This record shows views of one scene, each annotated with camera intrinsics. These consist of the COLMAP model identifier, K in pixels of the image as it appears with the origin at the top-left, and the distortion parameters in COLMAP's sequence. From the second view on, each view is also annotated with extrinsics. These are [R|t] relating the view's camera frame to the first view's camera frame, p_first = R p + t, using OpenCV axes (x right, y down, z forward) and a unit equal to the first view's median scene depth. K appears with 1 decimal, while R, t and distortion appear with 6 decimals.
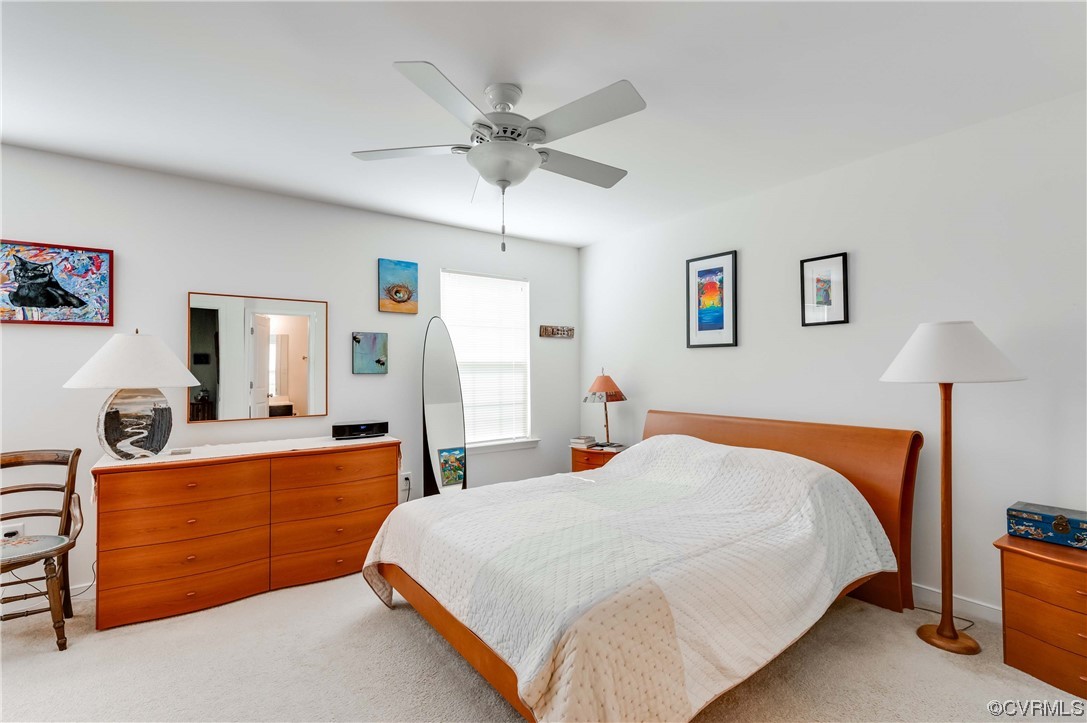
lens RADIAL K [[493.3, 0, 535.1], [0, 493.3, 367.5], [0, 0, 1]] dist [0.000432, 0.000332]
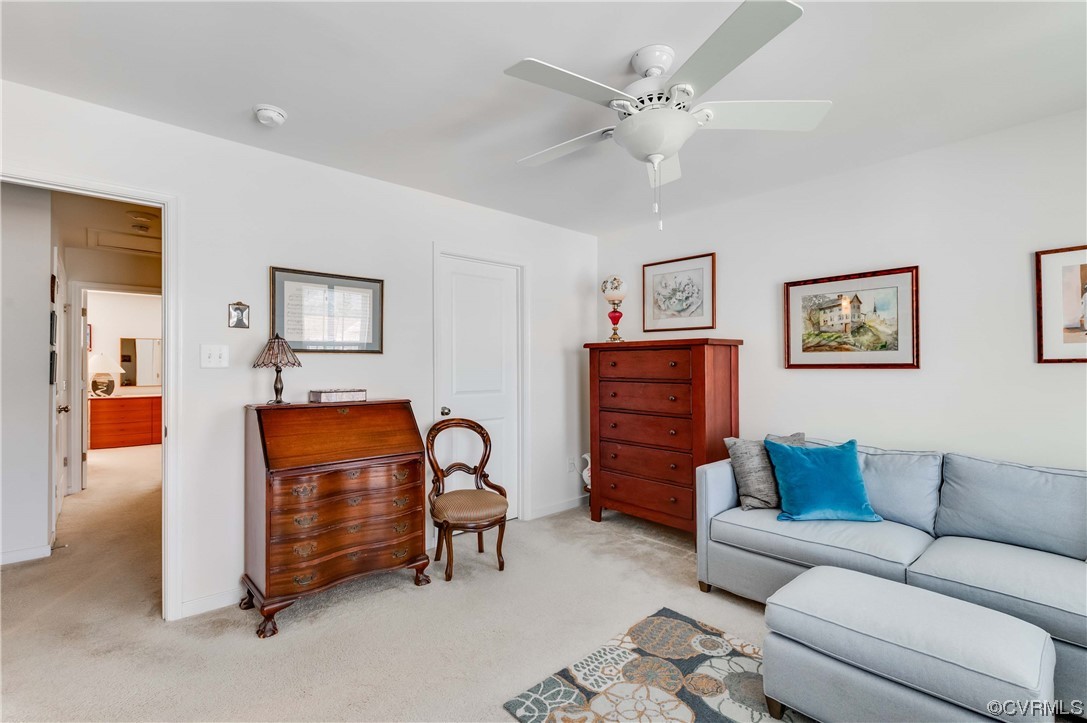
lens RADIAL K [[493.3, 0, 548.1], [0, 493.3, 362.7], [0, 0, 1]] dist [0.000432, 0.000332]
pose [[0.993711, 0.010353, 0.111497, 1.464834], [-0.010786, 0.999936, 0.003283, -0.056269], [-0.111455, -0.004465, 0.993759, -2.162024]]
